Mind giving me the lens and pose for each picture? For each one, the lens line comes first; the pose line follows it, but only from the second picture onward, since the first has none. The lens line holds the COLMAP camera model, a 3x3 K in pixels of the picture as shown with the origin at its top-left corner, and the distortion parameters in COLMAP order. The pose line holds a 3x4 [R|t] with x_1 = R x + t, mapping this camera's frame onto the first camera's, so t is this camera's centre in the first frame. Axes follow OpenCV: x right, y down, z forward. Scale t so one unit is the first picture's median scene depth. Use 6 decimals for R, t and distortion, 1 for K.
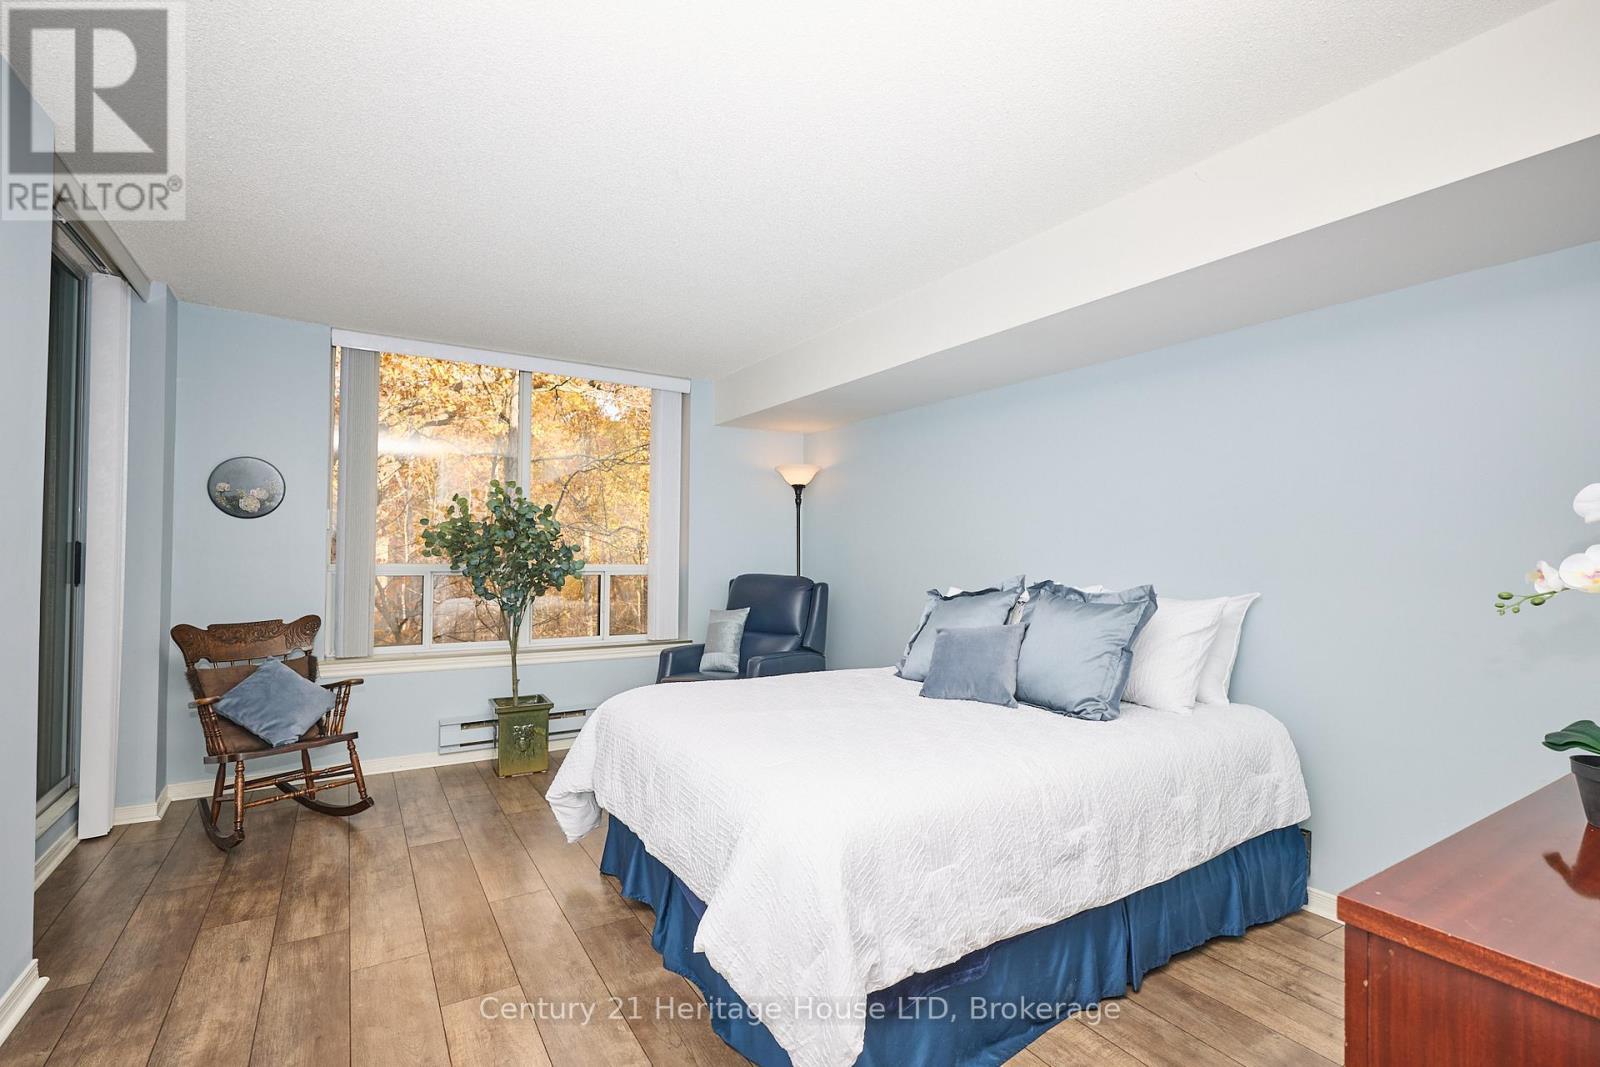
lens RADIAL K [[740.9, 0, 805.1], [0, 740.9, 537.7], [0, 0, 1]] dist [0.002264, 0.000023]
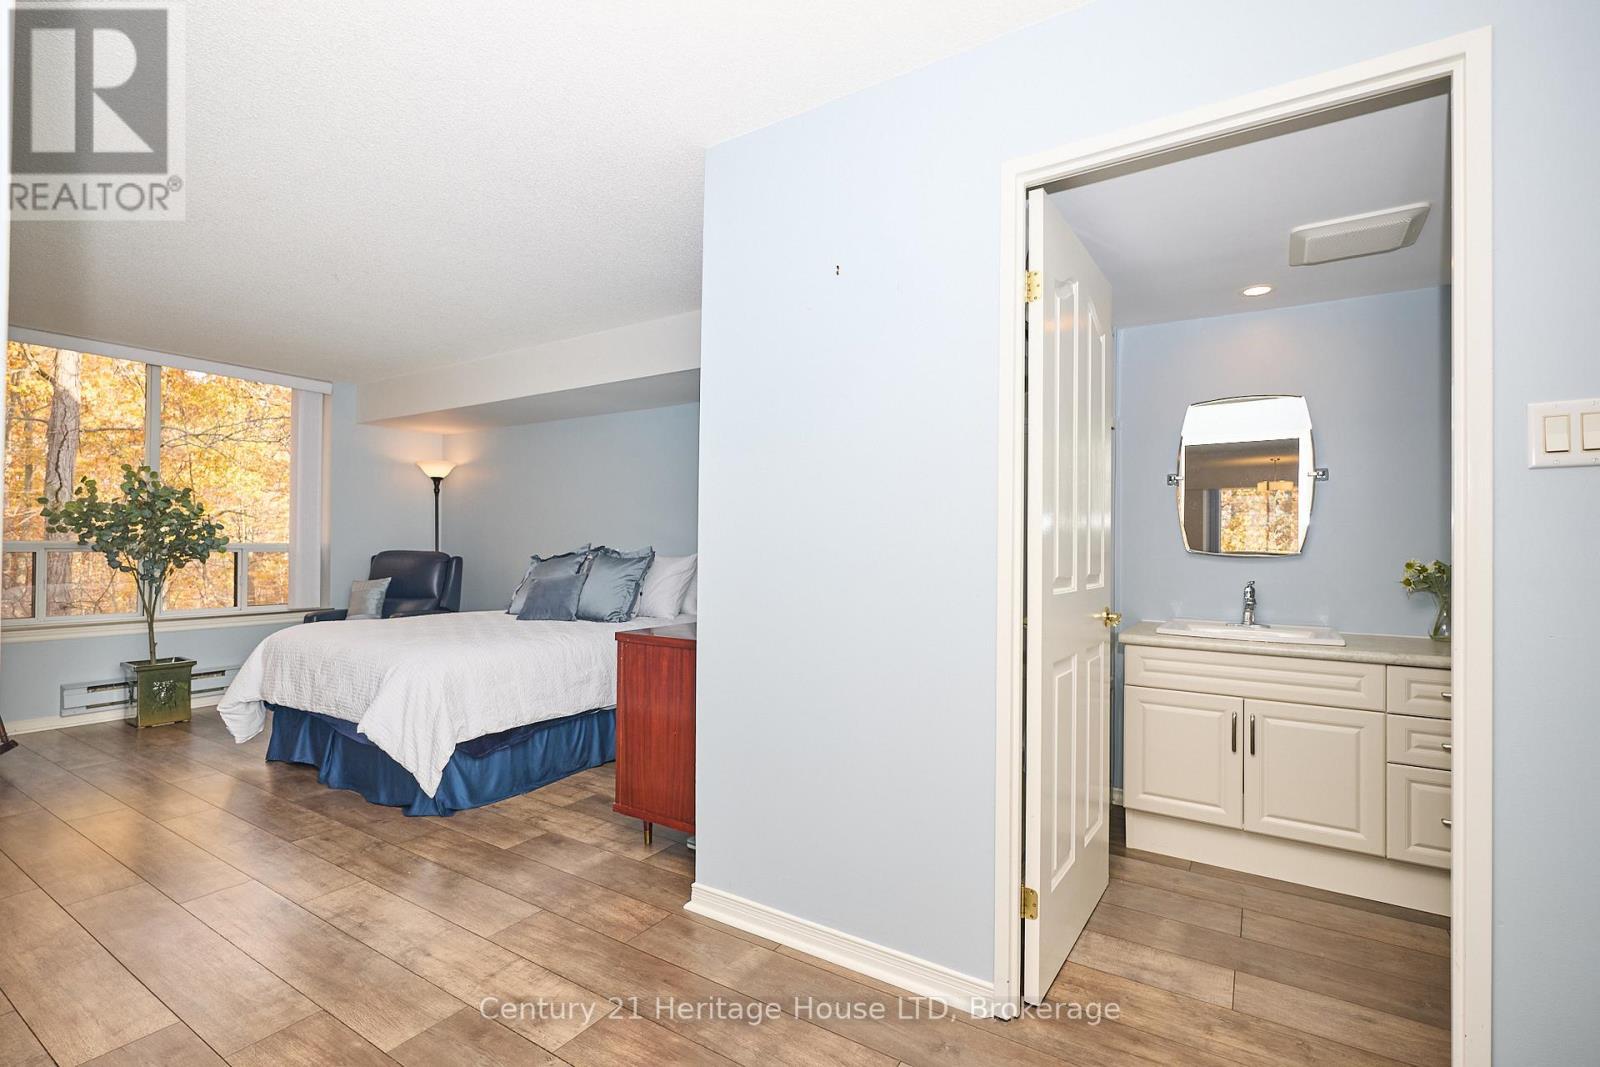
lens RADIAL K [[740.9, 0, 805.1], [0, 740.9, 537.7], [0, 0, 1]] dist [0.002264, 0.000023]
pose [[0.907011, 0.001050, 0.421105, 0.032823], [-0.006503, 0.999913, 0.011513, 0.012430], [-0.421057, -0.013181, 0.906939, -0.438727]]
